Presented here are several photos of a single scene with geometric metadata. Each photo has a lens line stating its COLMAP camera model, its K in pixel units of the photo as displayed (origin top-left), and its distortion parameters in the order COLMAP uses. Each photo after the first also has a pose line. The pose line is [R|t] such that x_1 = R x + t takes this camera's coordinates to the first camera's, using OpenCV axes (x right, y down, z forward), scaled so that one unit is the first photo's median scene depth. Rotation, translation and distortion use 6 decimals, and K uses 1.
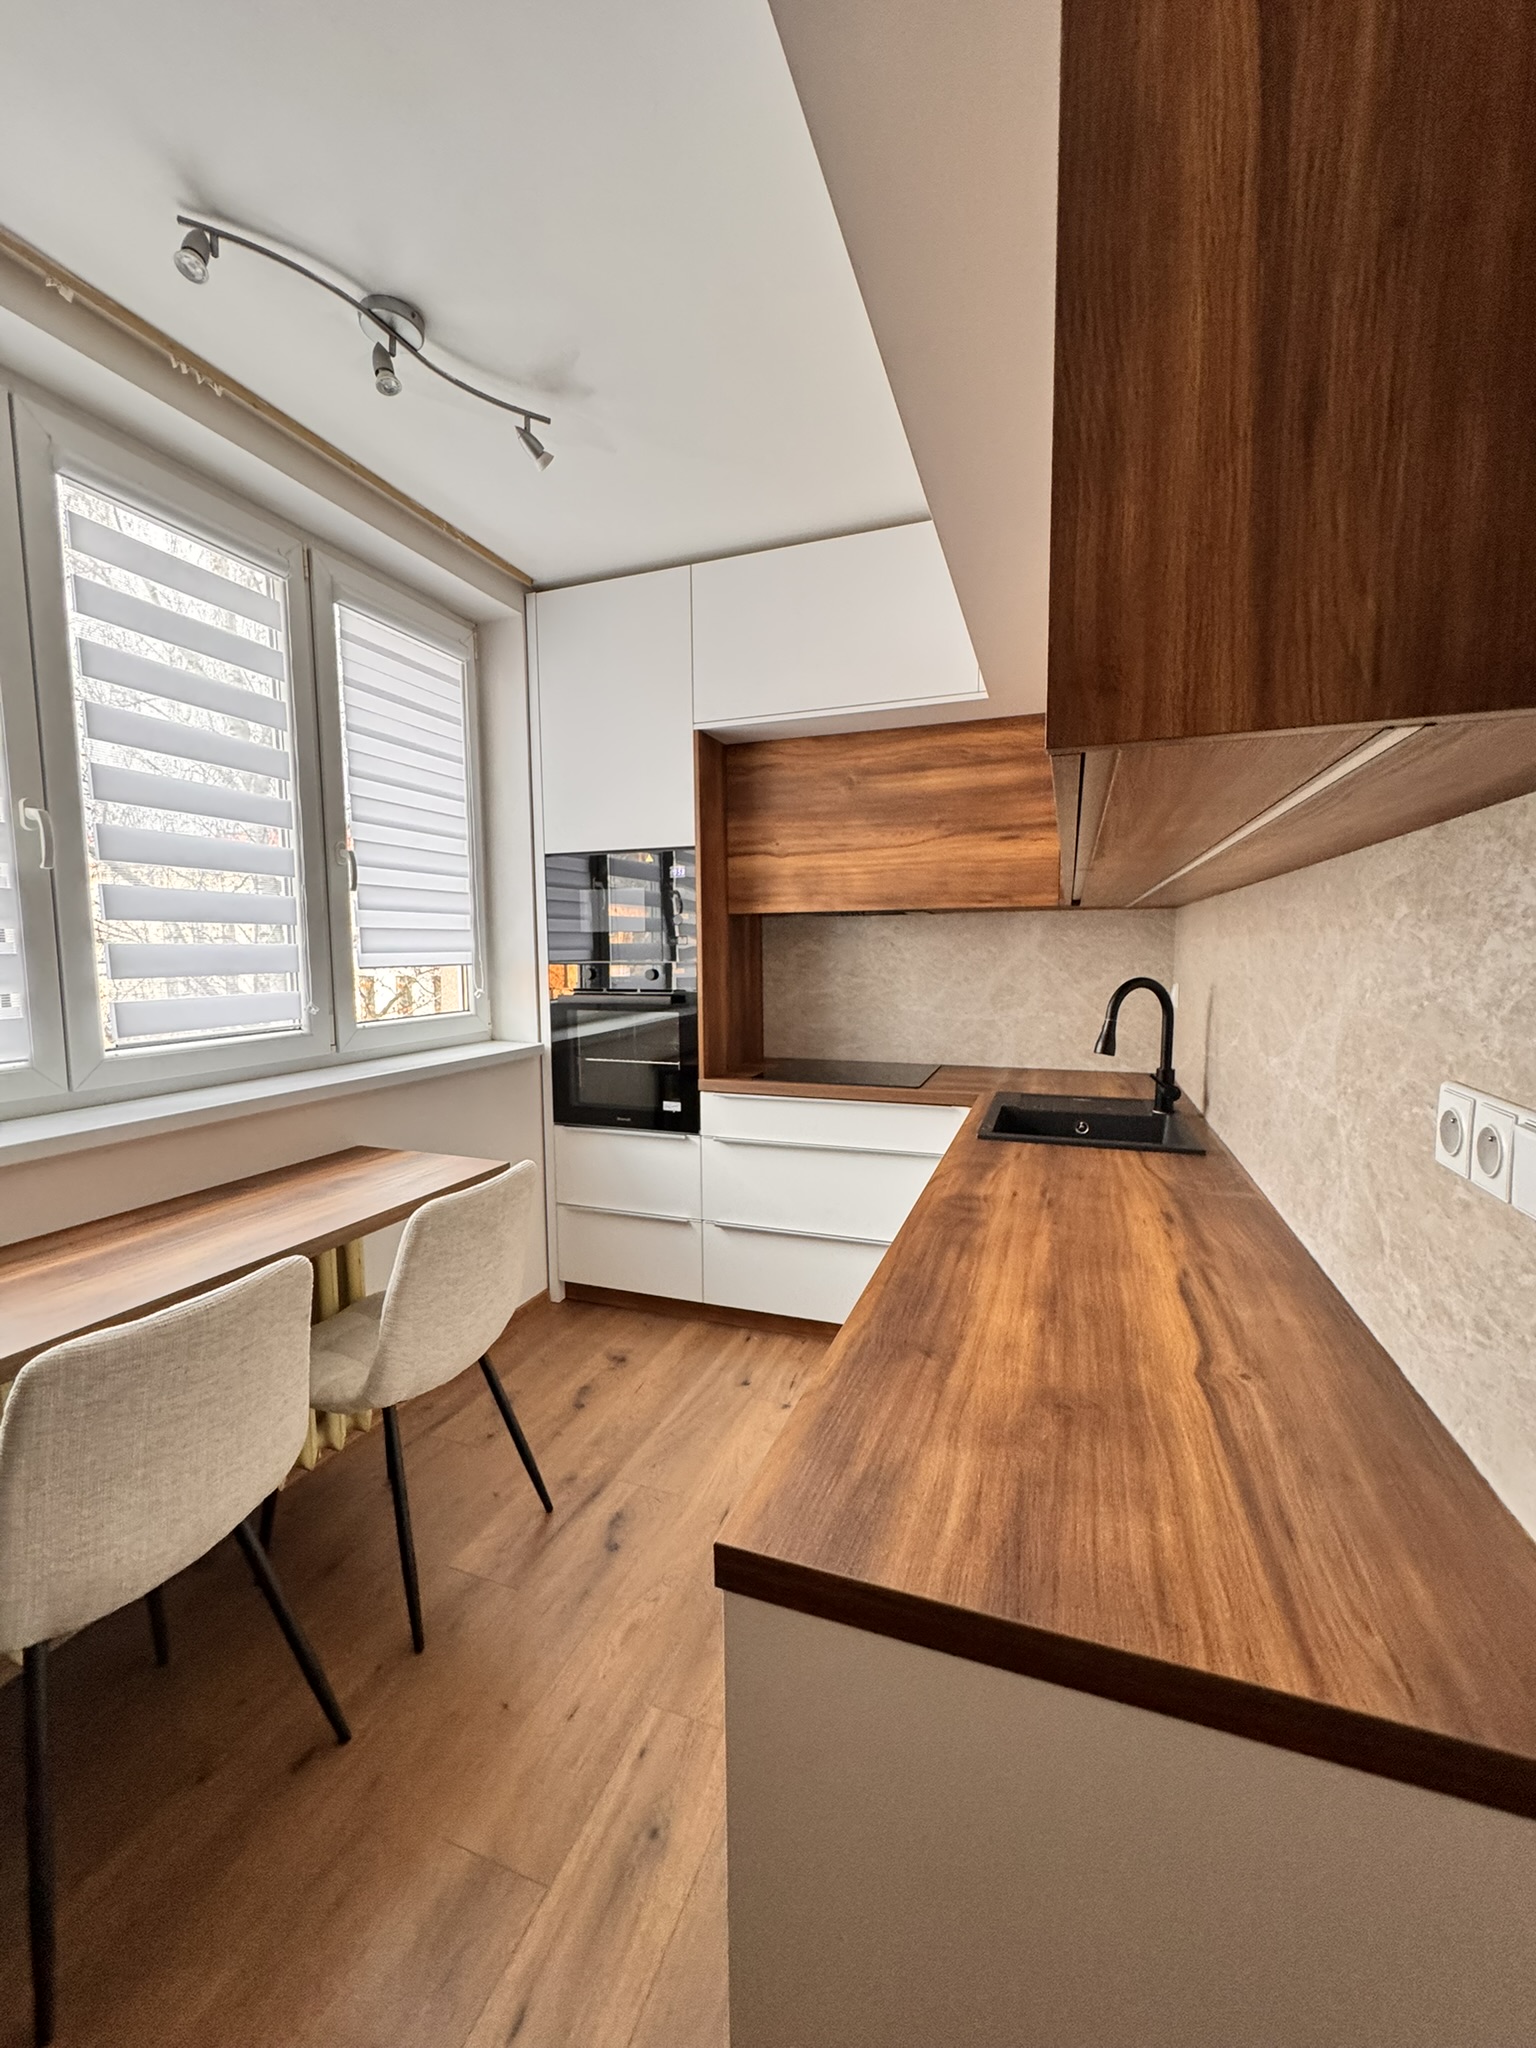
lens RADIAL K [[819.1, 0, 770.8], [0, 819.1, 1021.3], [0, 0, 1]] dist [-0.002521, 0.000043]
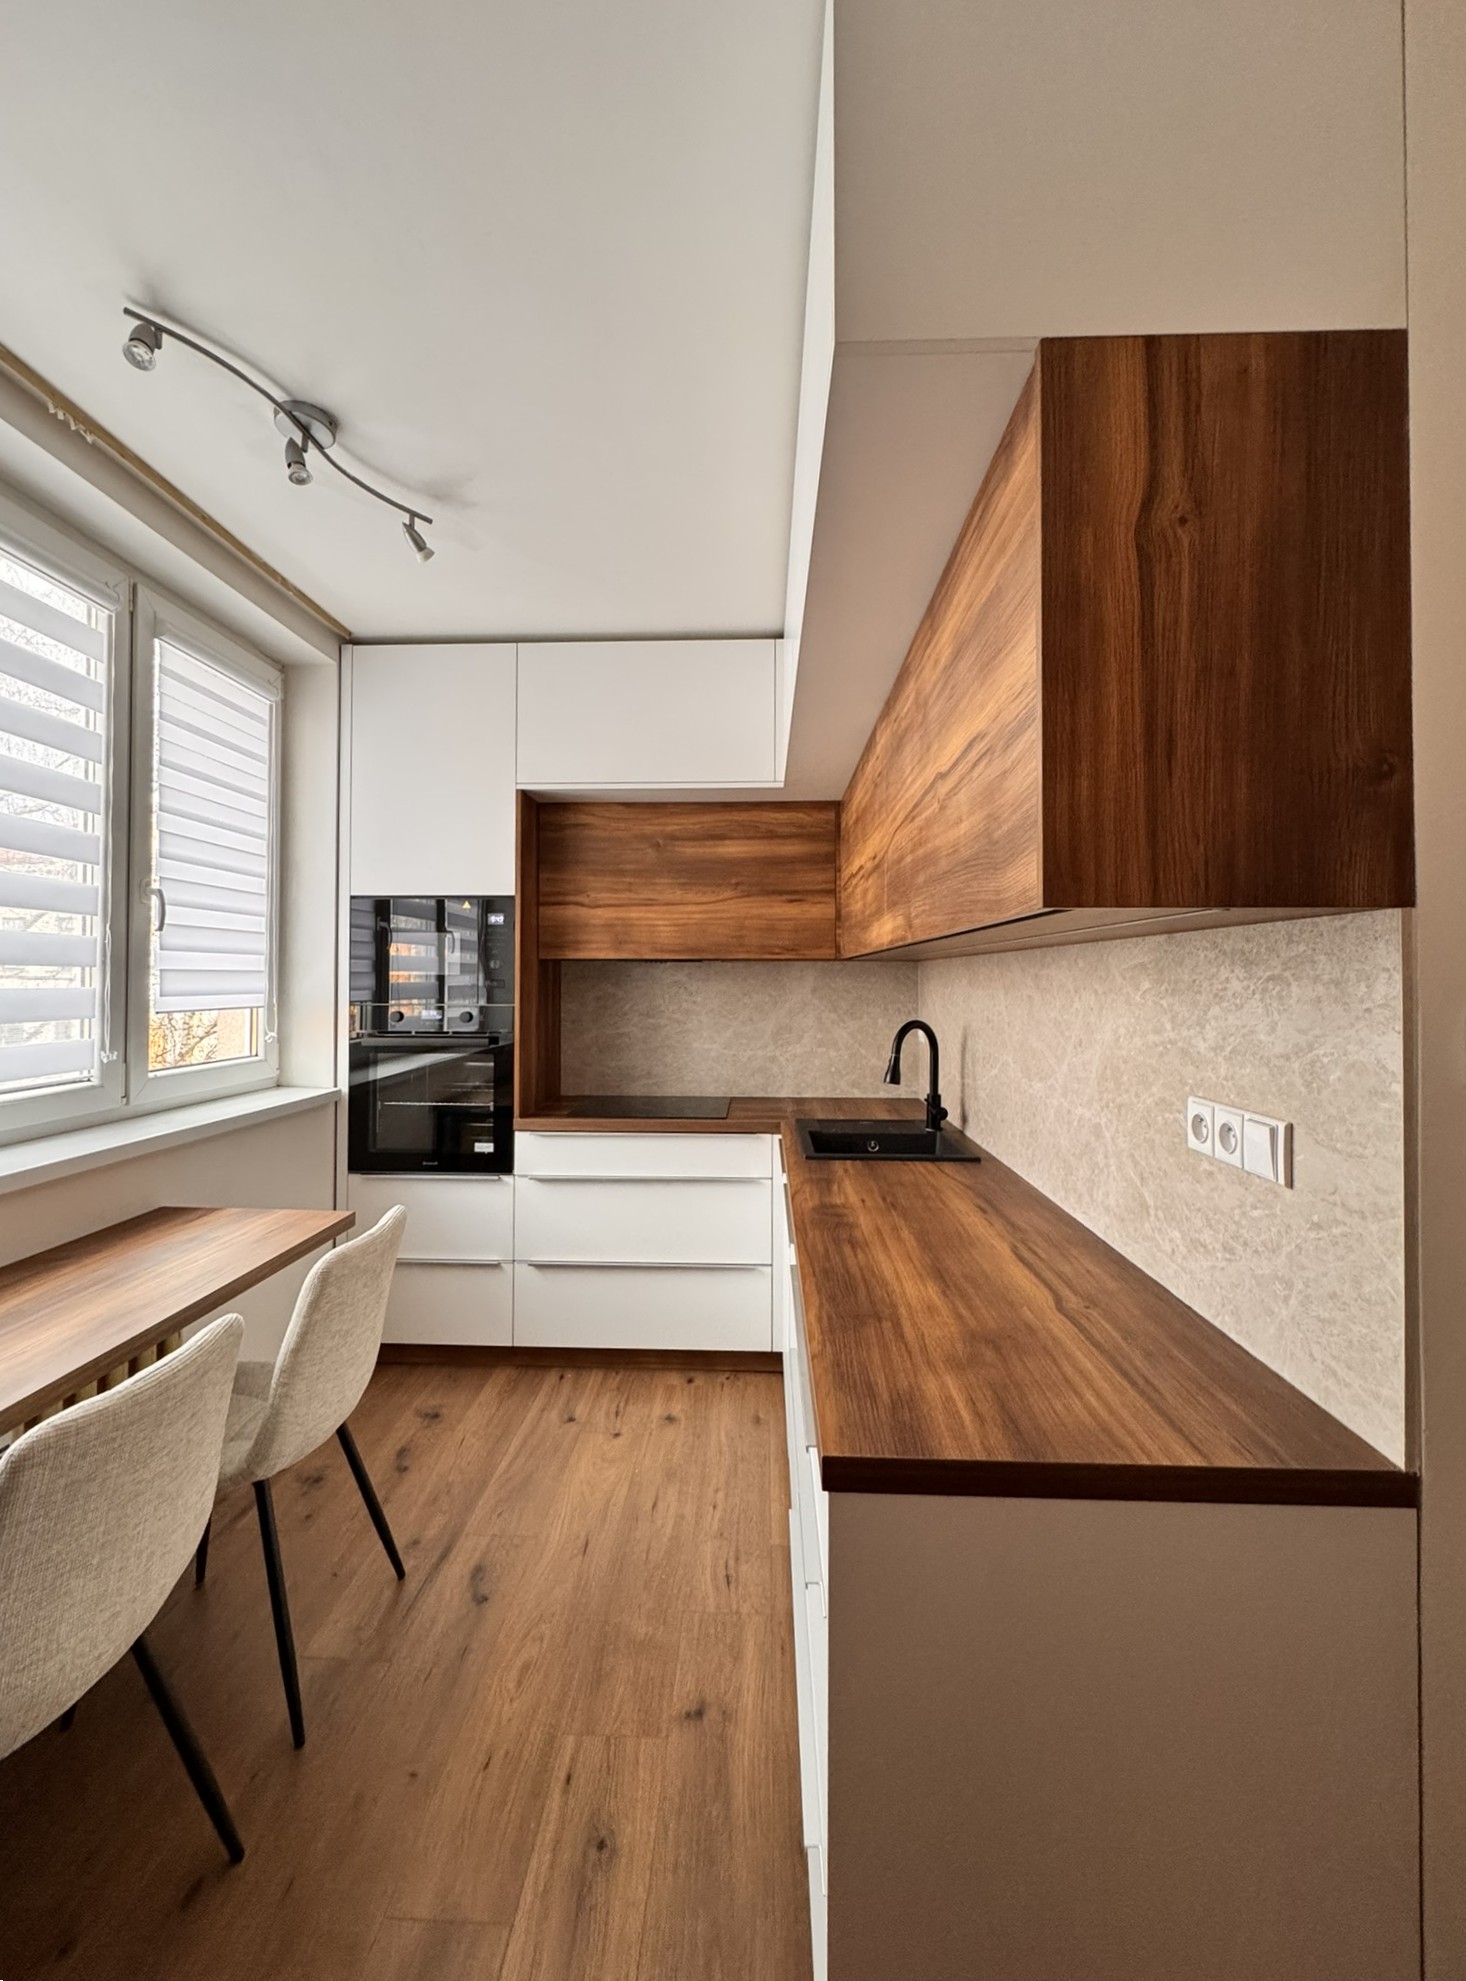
lens RADIAL K [[817.0, 0, 731.4], [0, 817.0, 966.2], [0, 0, 1]] dist [-0.001549, -0.000119]
pose [[0.952644, 0.015106, 0.303714, -0.162298], [0.017739, 0.994304, -0.105094, -0.008433], [-0.303571, 0.105504, 0.946949, -0.083262]]
